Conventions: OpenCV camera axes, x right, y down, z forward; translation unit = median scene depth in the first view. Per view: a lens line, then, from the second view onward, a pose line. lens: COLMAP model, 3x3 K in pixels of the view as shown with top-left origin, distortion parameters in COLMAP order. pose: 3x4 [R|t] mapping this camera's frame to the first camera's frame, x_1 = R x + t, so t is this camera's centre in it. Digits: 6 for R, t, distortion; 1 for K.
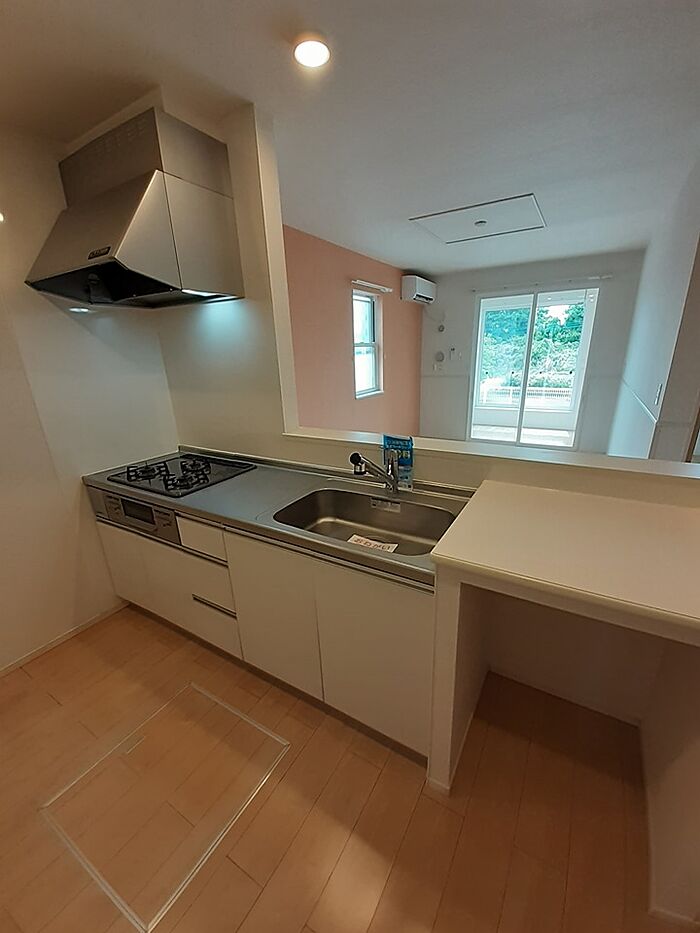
lens RADIAL K [[367.5, 0, 359.5], [0, 367.5, 468.5], [0, 0, 1]] dist [0.036882, -0.000022]
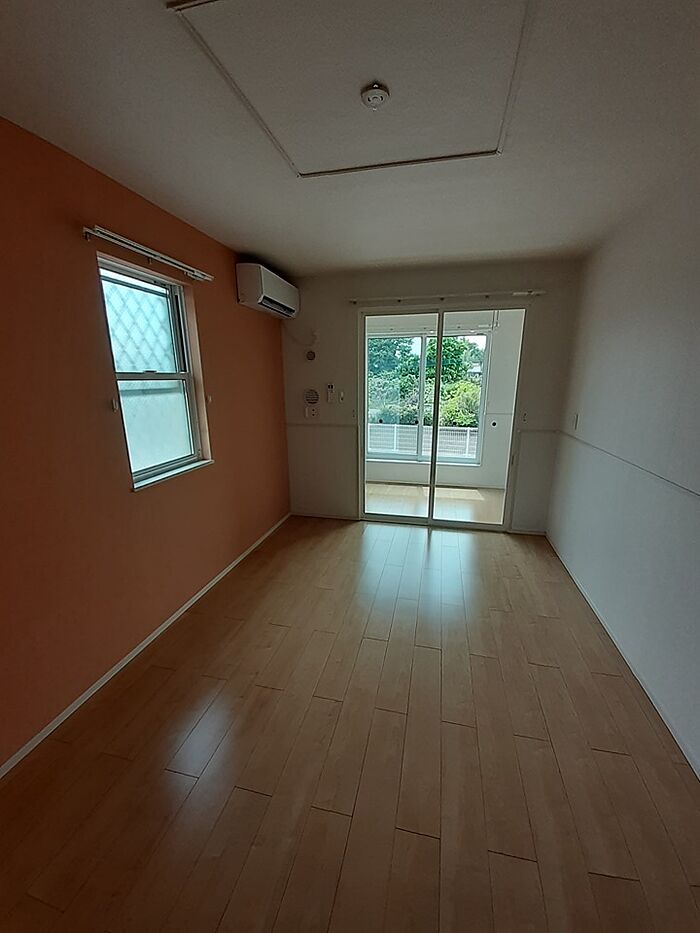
lens RADIAL K [[367.5, 0, 359.5], [0, 367.5, 468.5], [0, 0, 1]] dist [0.036882, -0.000022]
pose [[0.951165, -0.049481, 0.304691, 0.103530], [0.072691, 0.995215, -0.065300, -0.143655], [-0.300002, 0.084259, 0.950210, 0.409233]]
